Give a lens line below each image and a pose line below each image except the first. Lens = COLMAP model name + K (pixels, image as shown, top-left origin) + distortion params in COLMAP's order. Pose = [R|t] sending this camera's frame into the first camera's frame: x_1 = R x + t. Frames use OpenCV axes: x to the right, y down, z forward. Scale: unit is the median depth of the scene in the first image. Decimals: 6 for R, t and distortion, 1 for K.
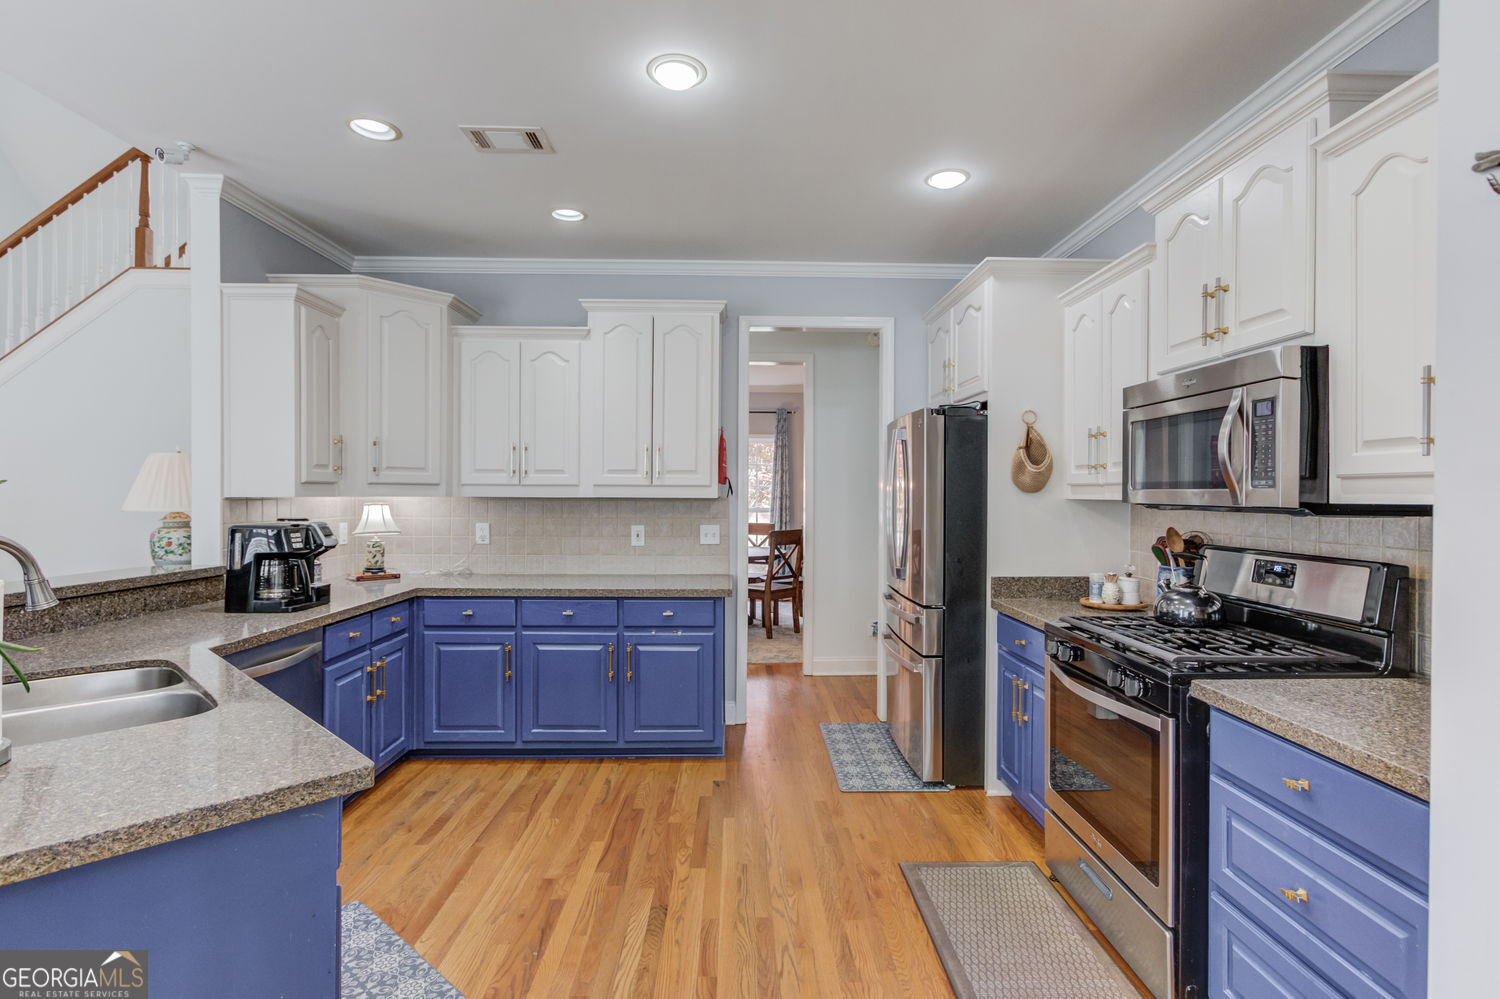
lens RADIAL K [[716.7, 0, 749.3], [0, 716.7, 490.0], [0, 0, 1]] dist [-0.002087, 0.001558]
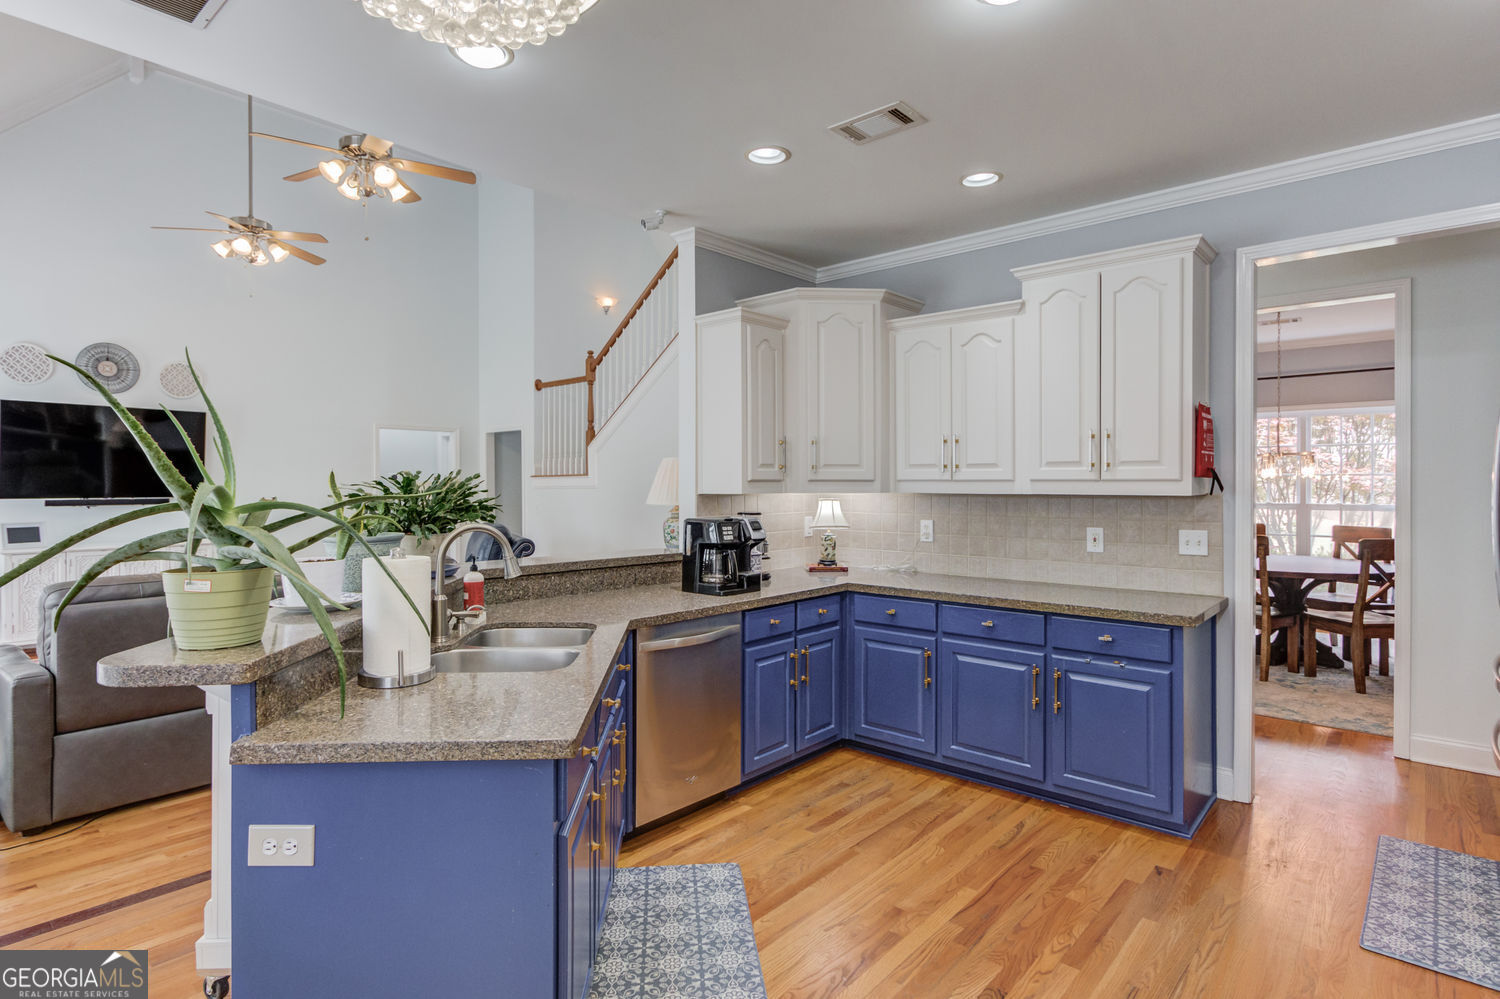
lens RADIAL K [[766.3, 0, 762.6], [0, 766.3, 476.8], [0, 0, 1]] dist [-0.020510, 0.012356]
pose [[0.737205, -0.010087, -0.675594, 0.194452], [0.008935, 0.999947, -0.005180, -0.009774], [0.675610, -0.002217, 0.737256, 0.113696]]
